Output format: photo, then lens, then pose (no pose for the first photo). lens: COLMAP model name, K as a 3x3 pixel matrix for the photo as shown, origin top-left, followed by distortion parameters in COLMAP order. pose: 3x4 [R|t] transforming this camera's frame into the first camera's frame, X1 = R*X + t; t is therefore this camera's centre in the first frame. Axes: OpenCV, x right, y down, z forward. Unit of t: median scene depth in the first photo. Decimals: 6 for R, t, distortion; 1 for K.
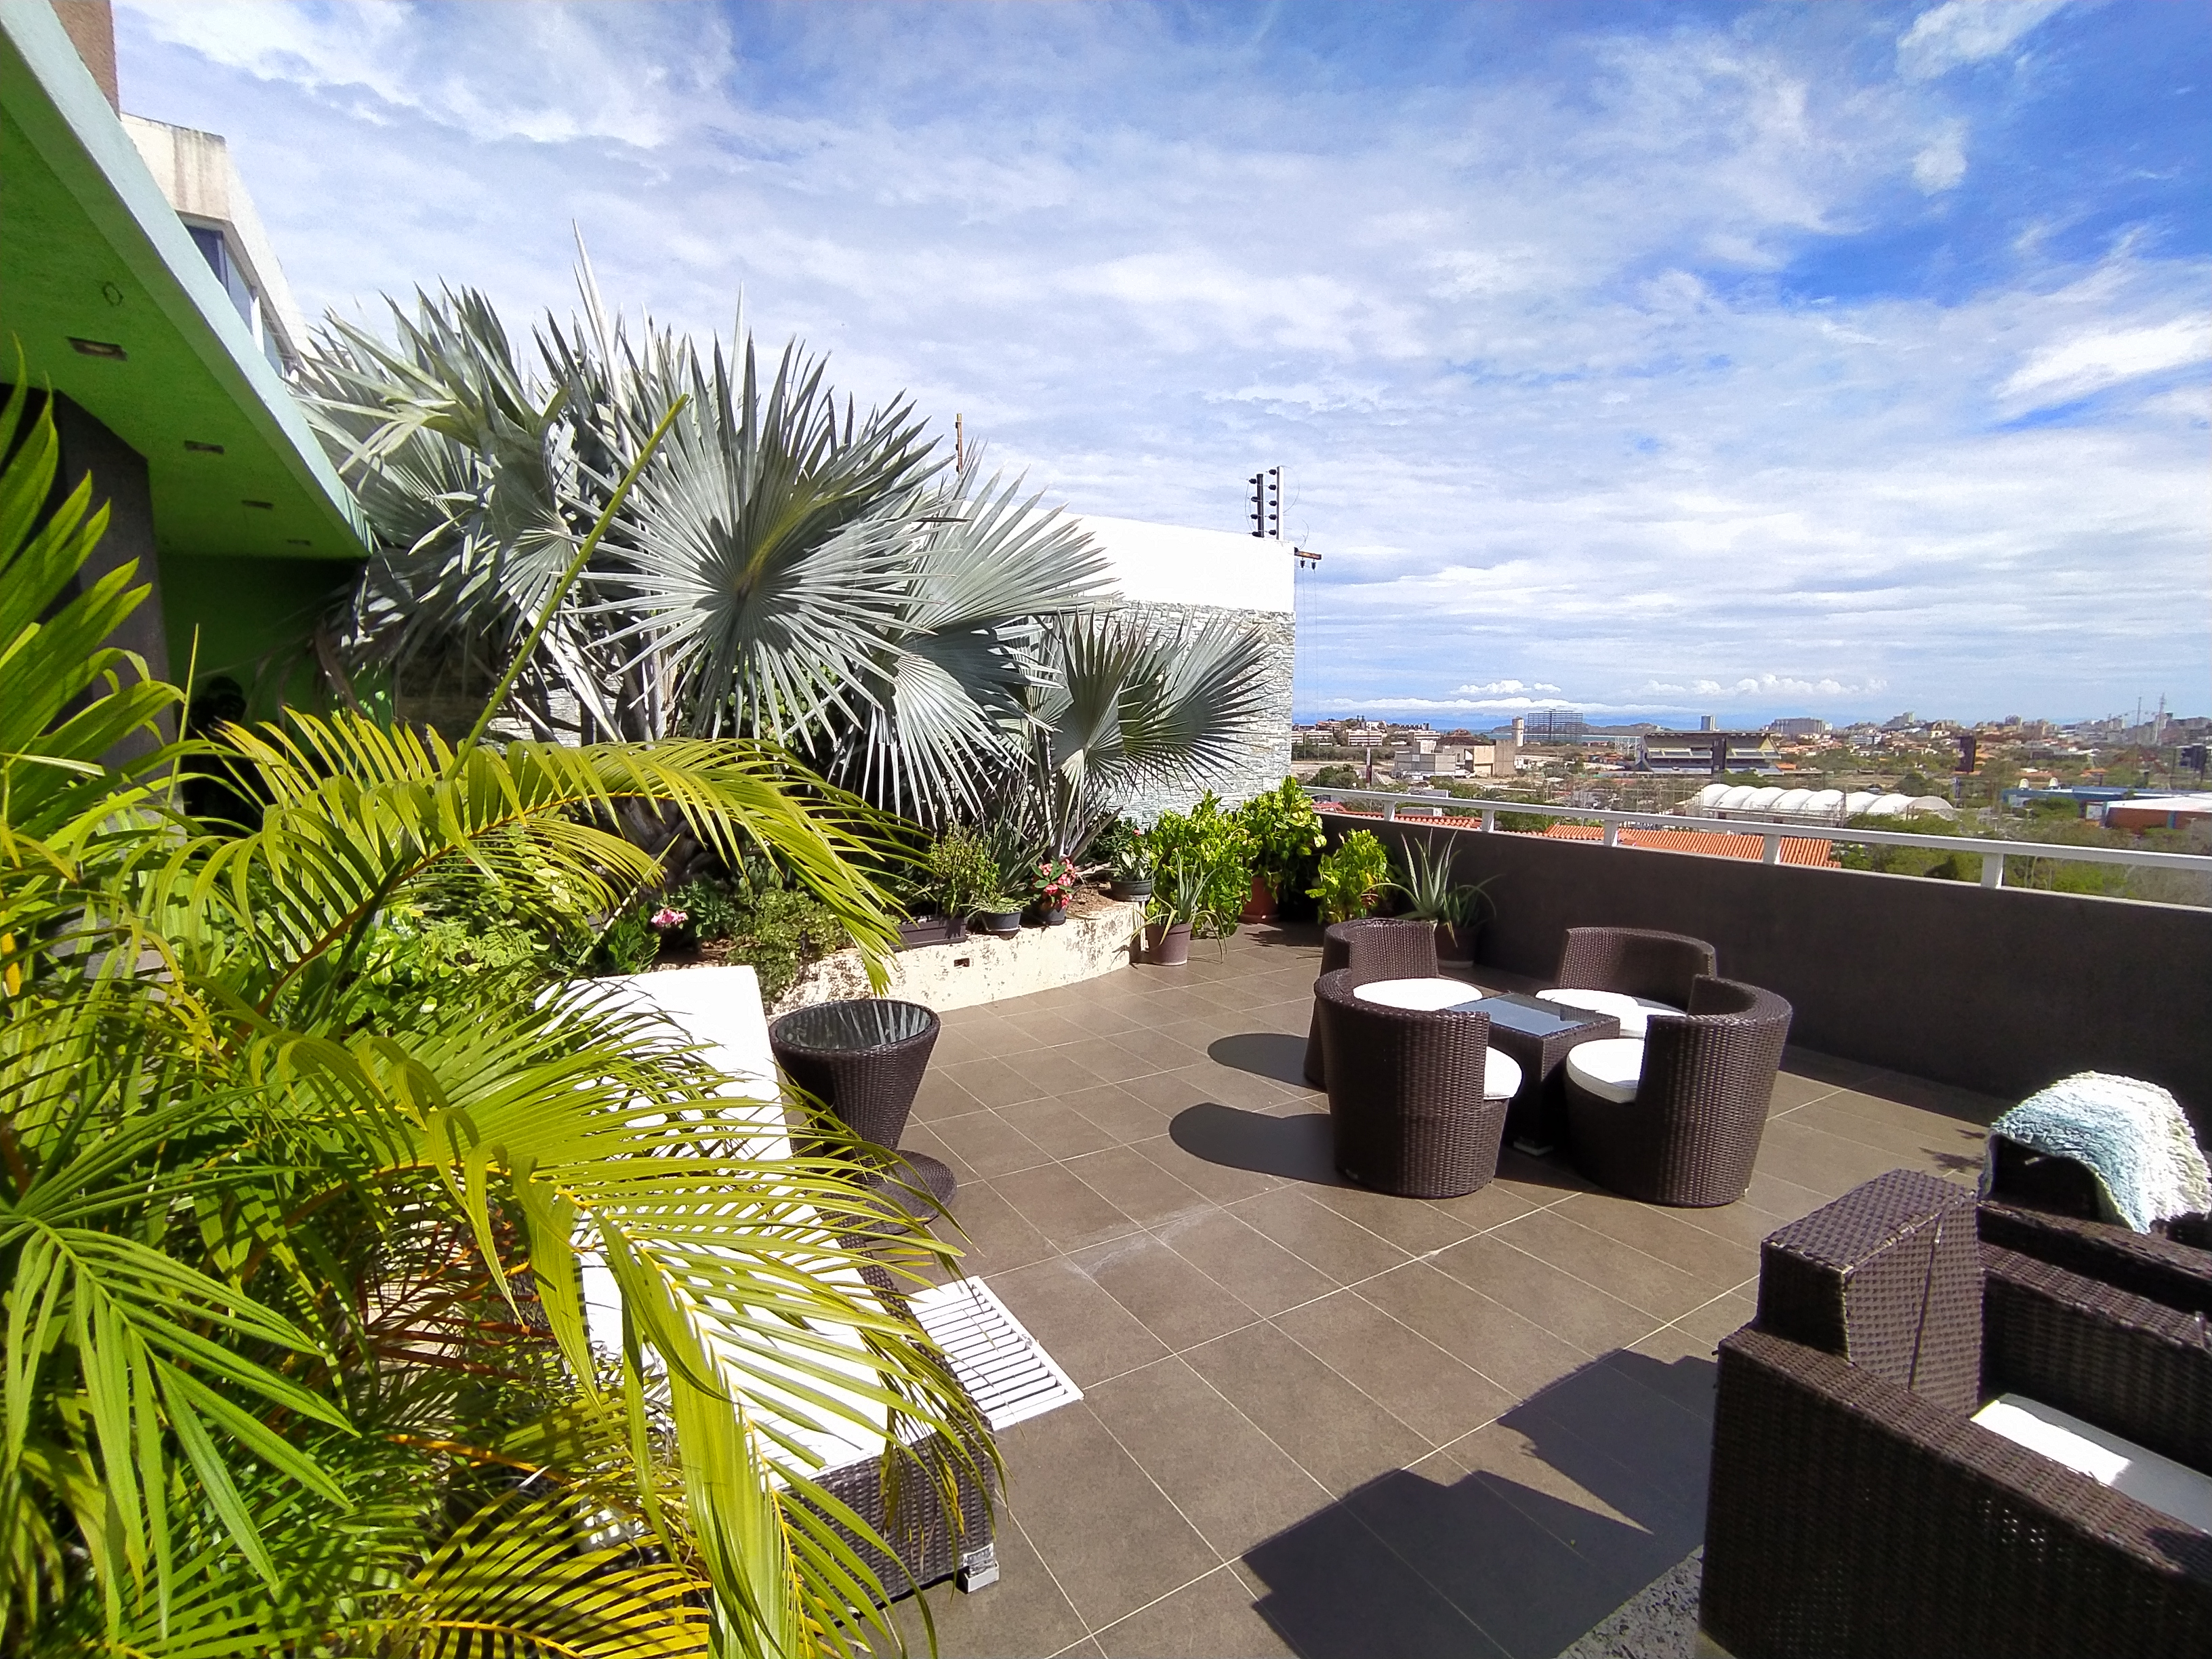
lens RADIAL K [[1017.7, 0, 1105.0], [0, 1017.7, 837.1], [0, 0, 1]] dist [-0.031815, 0.024750]
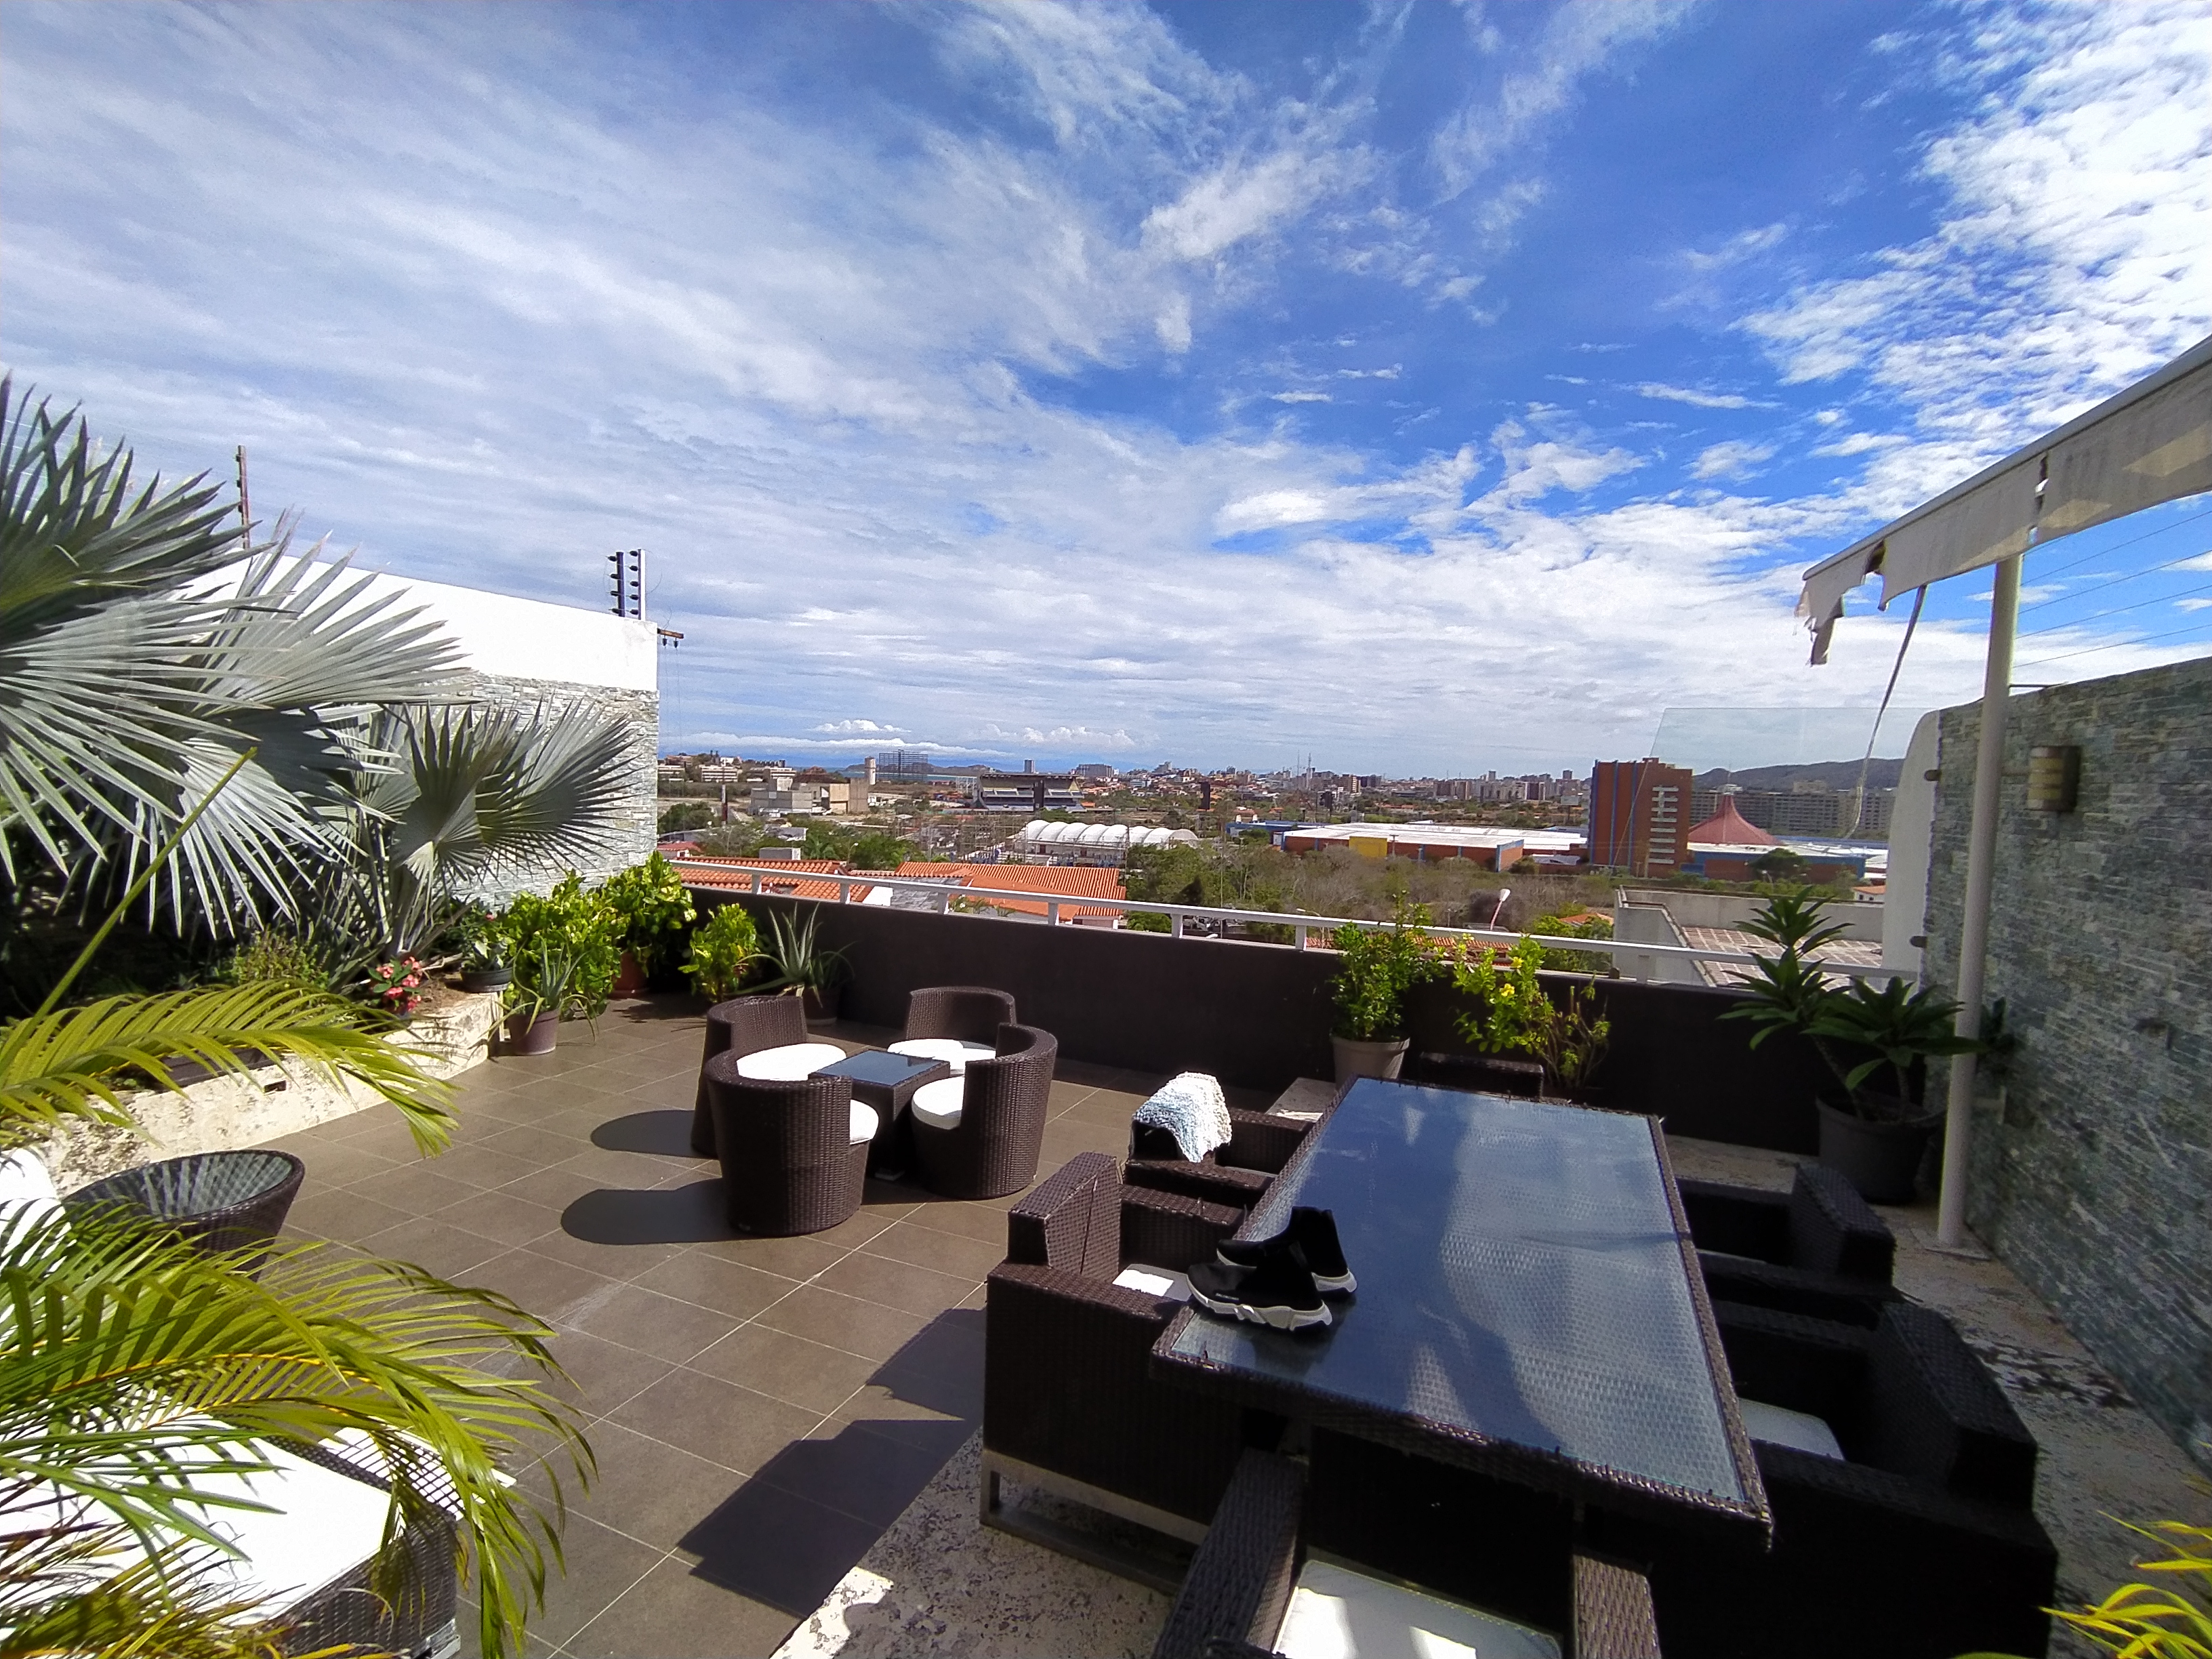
lens RADIAL K [[1055.5, 0, 1107.0], [0, 1055.5, 842.8], [0, 0, 1]] dist [-0.054804, 0.053789]
pose [[0.822005, -0.019078, 0.569161, -0.049900], [0.031835, 0.999415, -0.012478, -0.045868], [-0.568590, 0.028376, 0.822131, -0.134396]]
